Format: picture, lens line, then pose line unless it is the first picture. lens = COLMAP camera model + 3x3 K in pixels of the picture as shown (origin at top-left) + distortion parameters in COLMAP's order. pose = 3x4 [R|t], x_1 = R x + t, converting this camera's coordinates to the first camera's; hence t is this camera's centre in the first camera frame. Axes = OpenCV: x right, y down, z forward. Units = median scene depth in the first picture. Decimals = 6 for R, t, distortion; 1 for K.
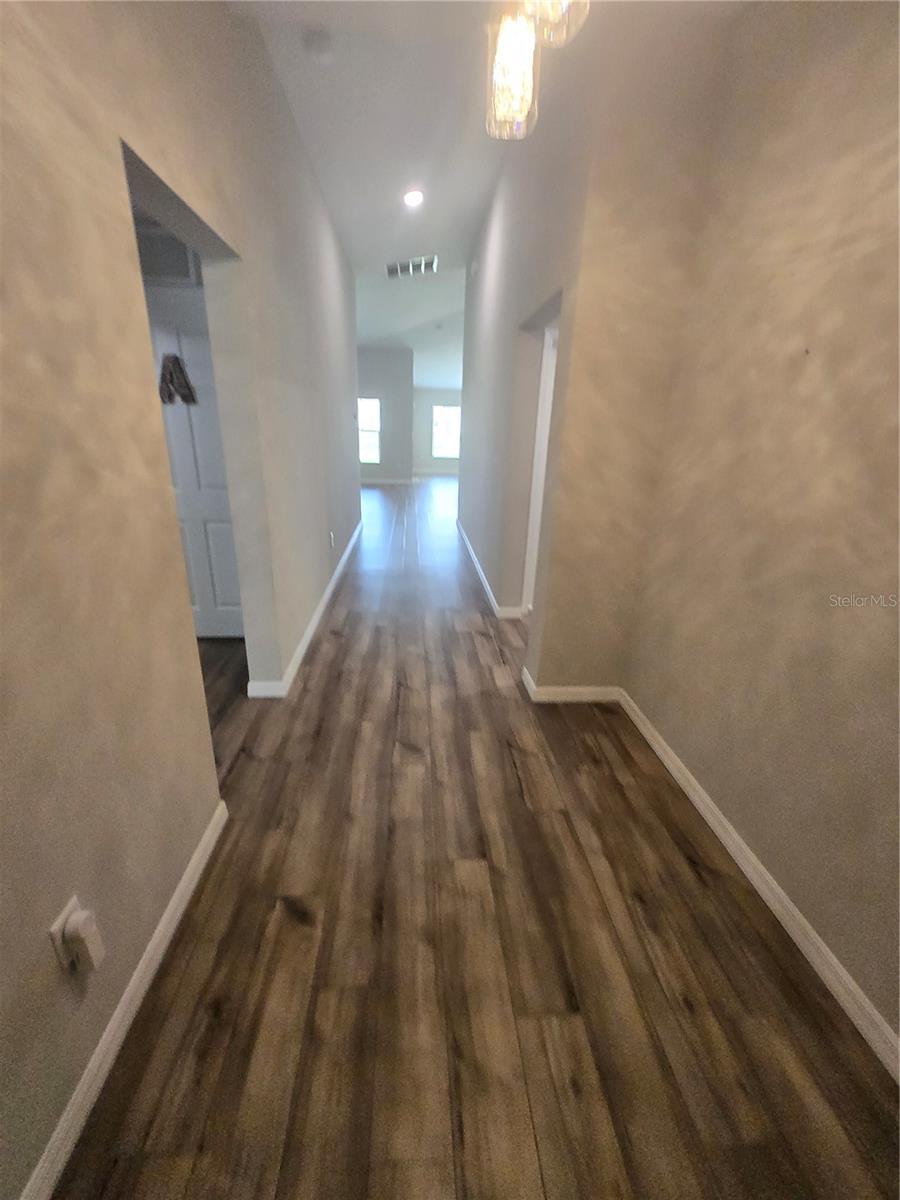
lens RADIAL K [[469.6, 0, 448.0], [0, 469.6, 591.5], [0, 0, 1]] dist [0.004249, -0.001651]
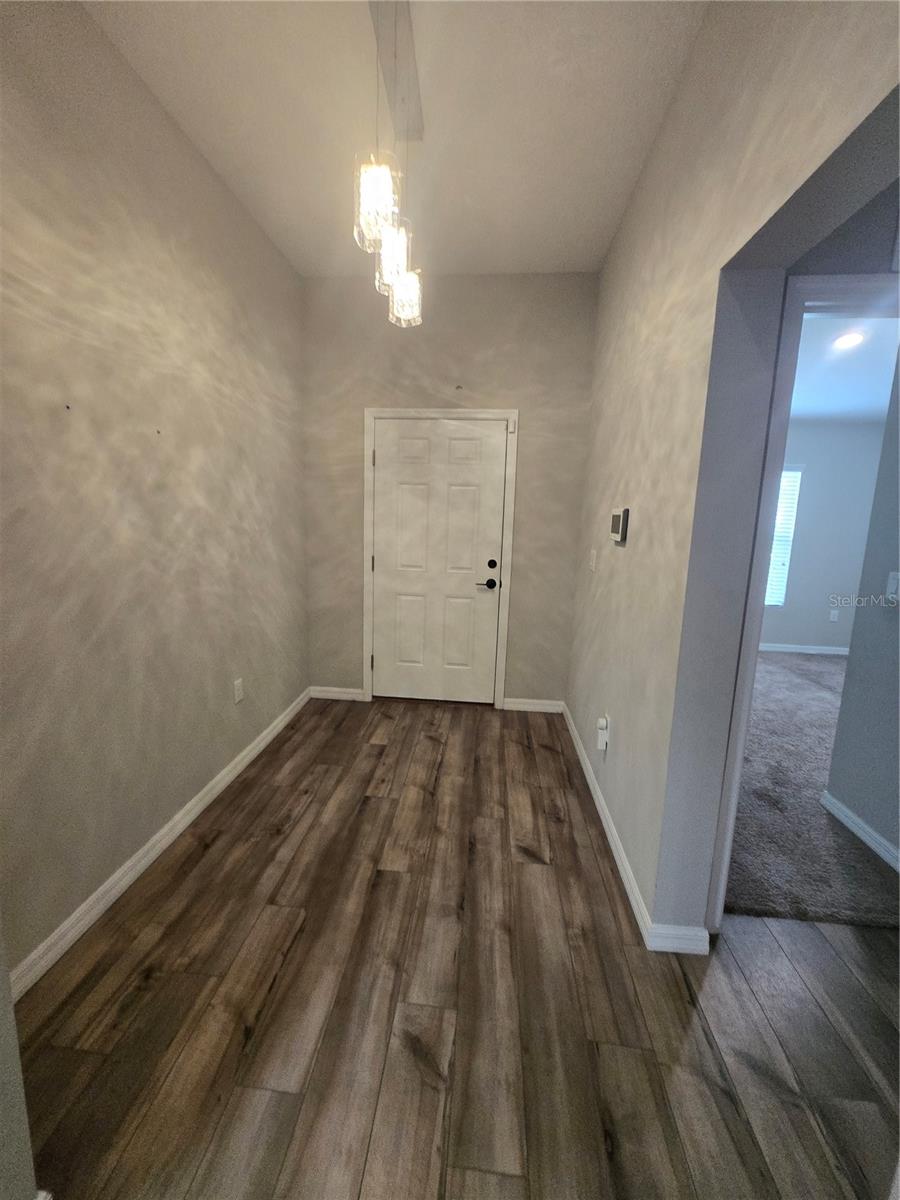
lens RADIAL K [[469.6, 0, 448.2], [0, 469.6, 598.8], [0, 0, 1]] dist [0.004249, -0.001651]
pose [[-0.984996, -0.089358, 0.147639, -0.212274], [-0.002668, 0.863288, 0.504705, -0.613982], [-0.172555, 0.496739, -0.850574, 1.772726]]
